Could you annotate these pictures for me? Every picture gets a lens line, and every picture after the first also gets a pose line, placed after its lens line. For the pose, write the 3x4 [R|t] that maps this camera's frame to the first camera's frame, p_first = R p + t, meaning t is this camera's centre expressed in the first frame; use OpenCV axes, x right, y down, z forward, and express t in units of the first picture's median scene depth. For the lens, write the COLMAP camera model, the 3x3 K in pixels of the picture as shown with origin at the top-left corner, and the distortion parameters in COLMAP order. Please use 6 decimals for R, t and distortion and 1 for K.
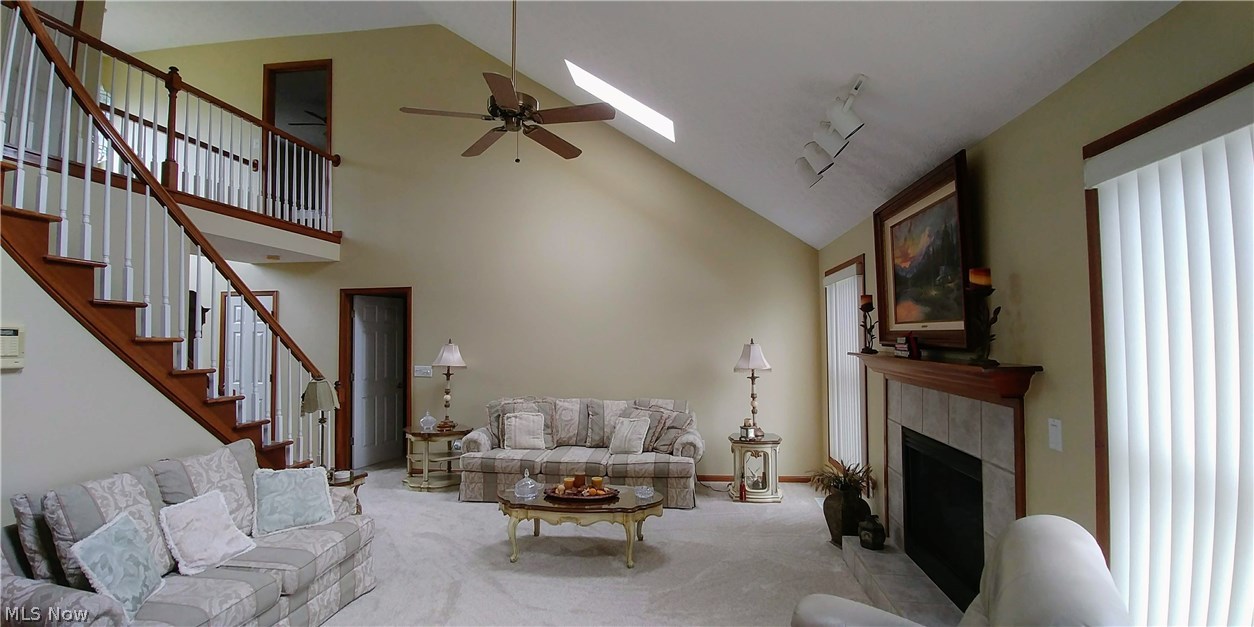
lens RADIAL K [[574.4, 0, 623.3], [0, 574.4, 318.2], [0, 0, 1]] dist [-0.016338, 0.000172]
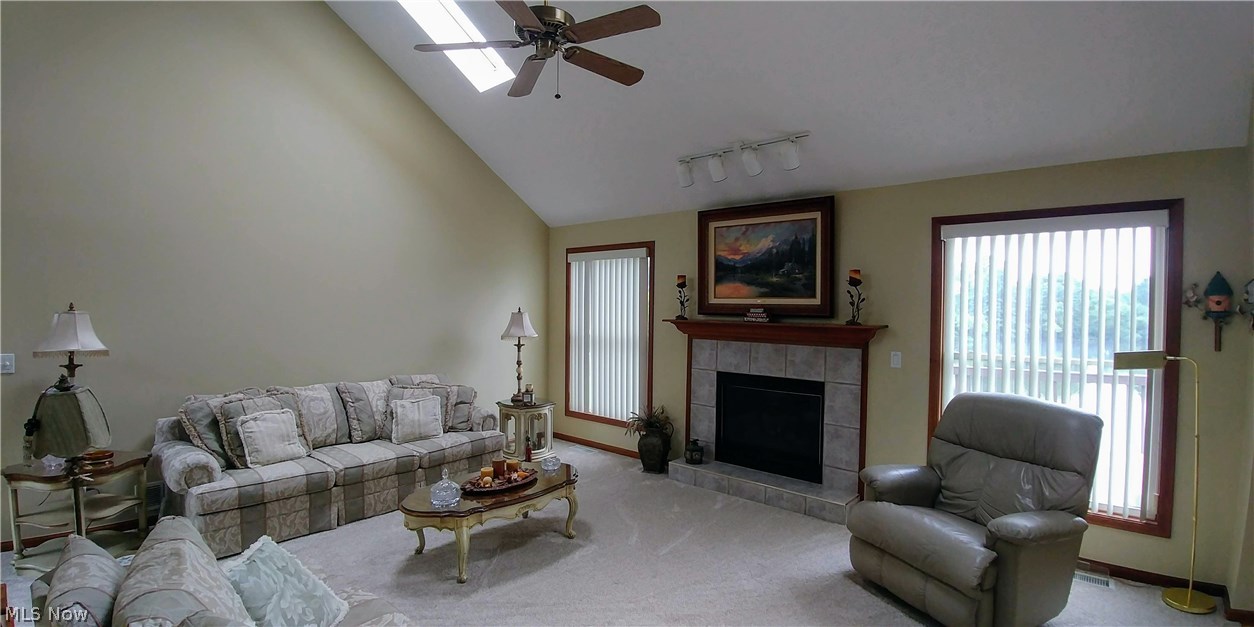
lens RADIAL K [[574.4, 0, 627.8], [0, 574.4, 311.0], [0, 0, 1]] dist [-0.016338, 0.000172]
pose [[0.550230, 0.000854, 0.835013, -0.567219], [-0.038668, 0.998953, 0.024458, 0.010400], [-0.834117, -0.045745, 0.549687, 0.290334]]
